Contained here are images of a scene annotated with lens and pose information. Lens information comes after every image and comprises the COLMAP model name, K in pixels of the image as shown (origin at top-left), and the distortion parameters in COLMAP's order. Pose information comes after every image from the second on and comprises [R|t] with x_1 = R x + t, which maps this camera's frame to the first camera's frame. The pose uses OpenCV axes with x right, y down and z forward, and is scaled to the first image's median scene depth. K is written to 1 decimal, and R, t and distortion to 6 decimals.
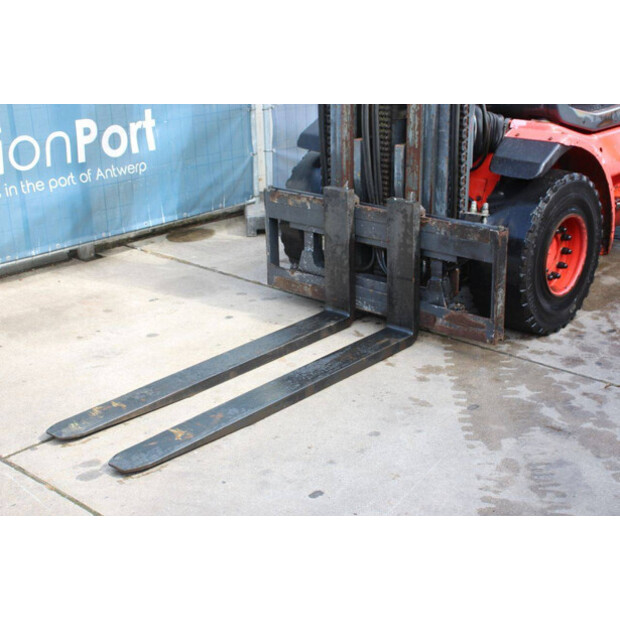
lens RADIAL K [[983.3, 0, 314.1], [0, 983.3, 307.9], [0, 0, 1]] dist [0.112326, 0.000000]
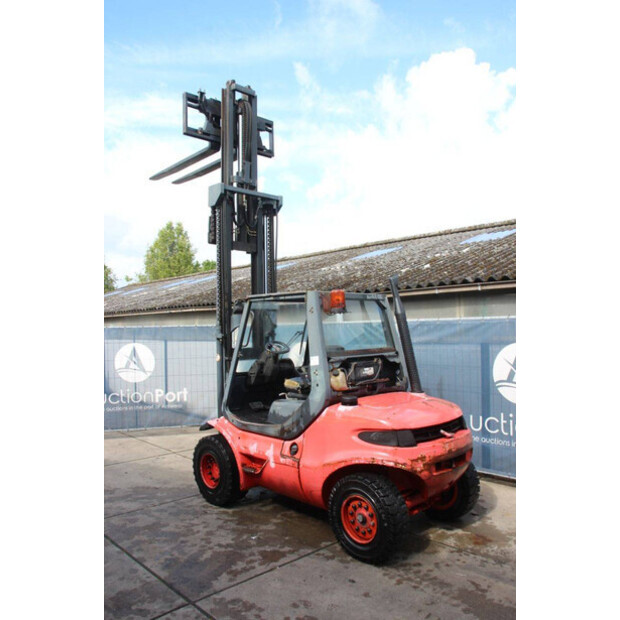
lens RADIAL K [[510.1, 0, 314.7], [0, 510.1, 311.4], [0, 0, 1]] dist [-0.166936, 0.151192]
pose [[-0.056926, -0.012977, -0.998294, 1.433433], [-0.313598, 0.949540, 0.005539, -0.498264], [0.947848, 0.313378, -0.058123, 1.190390]]
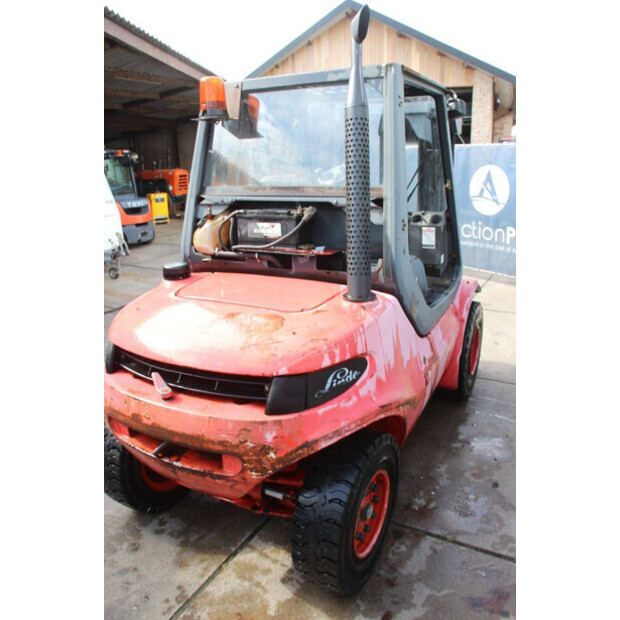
lens RADIAL K [[510.1, 0, 312.9], [0, 510.1, 315.0], [0, 0, 1]] dist [-0.166936, 0.151192]
pose [[-0.968743, 0.111682, -0.221506, 0.461085], [-0.043357, 0.802953, 0.594463, -0.664578], [0.244250, 0.585485, -0.773013, 1.764902]]
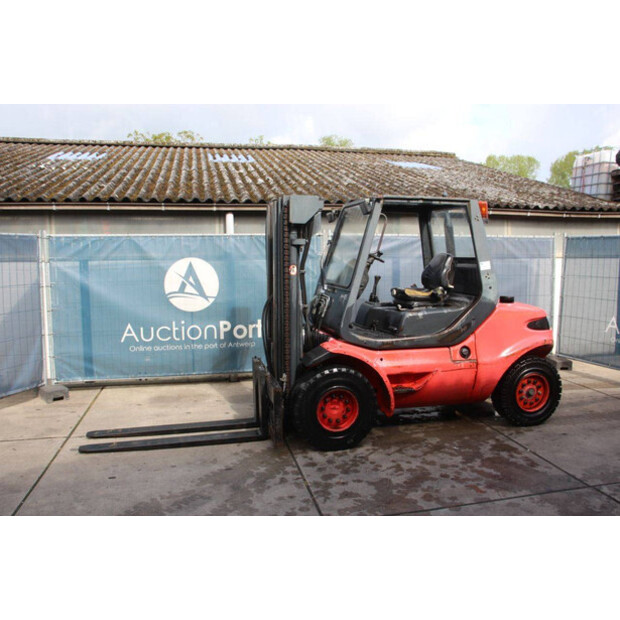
lens RADIAL K [[510.1, 0, 312.1], [0, 510.1, 331.0], [0, 0, 1]] dist [-0.166936, 0.151192]
pose [[0.824582, 0.095503, -0.557623, 0.738084], [-0.195765, 0.972925, -0.122857, -0.072337], [0.530792, 0.210468, 0.820953, 0.156065]]
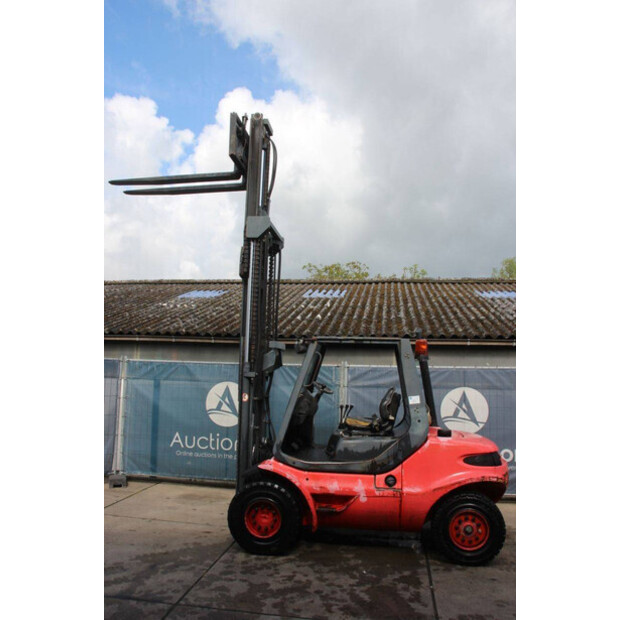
lens RADIAL K [[510.1, 0, 311.2], [0, 510.1, 313.6], [0, 0, 1]] dist [-0.166936, 0.151192]
pose [[0.562393, -0.064099, -0.824382, 1.255206], [-0.305642, 0.910265, -0.279286, -0.193312], [0.768308, 0.409034, 0.492336, 0.356776]]
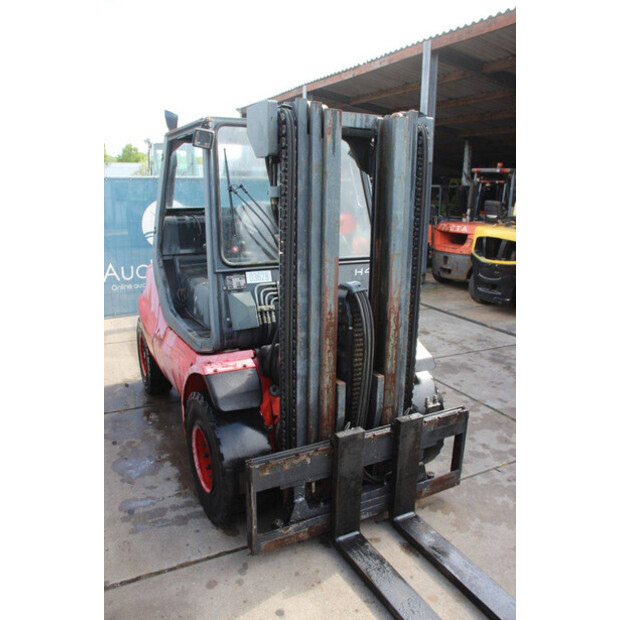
lens RADIAL K [[510.1, 0, 311.6], [0, 510.1, 317.5], [0, 0, 1]] dist [-0.166936, 0.151192]
pose [[0.346883, -0.212597, 0.913496, -0.467908], [0.292738, 0.949856, 0.109897, -0.314864], [-0.891054, 0.229294, 0.391724, 0.806345]]
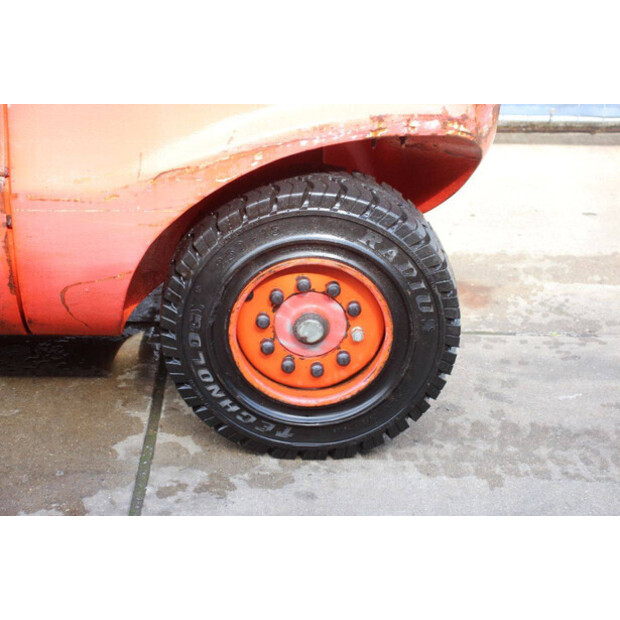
lens RADIAL K [[1198.9, 0, 310.6], [0, 1198.9, 307.9], [0, 0, 1]] dist [0.152518, 0.000000]
pose [[0.691186, 0.342833, -0.636182, 0.934223], [-0.277913, 0.938712, 0.203922, -0.307360], [0.667103, 0.035855, 0.744103, 0.867157]]
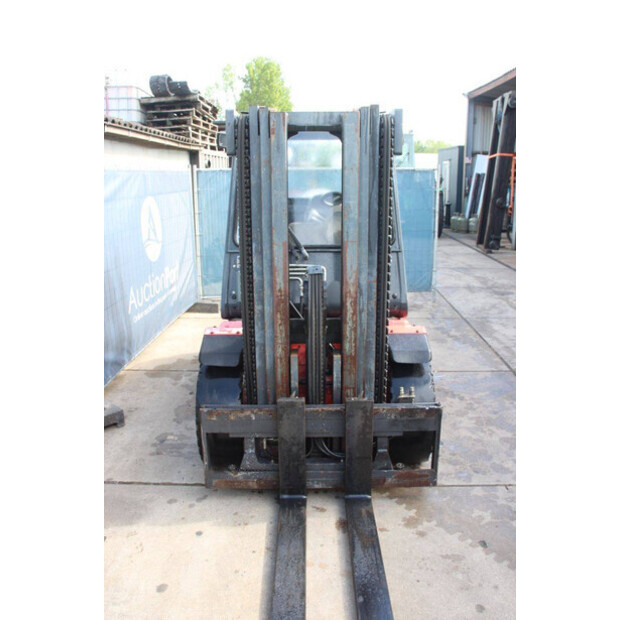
lens RADIAL K [[540.4, 0, 311.9], [0, 540.4, 314.0], [0, 0, 1]] dist [-0.133827, 0.103483]
pose [[0.745247, -0.153795, 0.648810, -0.364786], [0.215589, 0.976350, -0.016198, -0.208177], [-0.630974, 0.151948, 0.760778, 0.484437]]
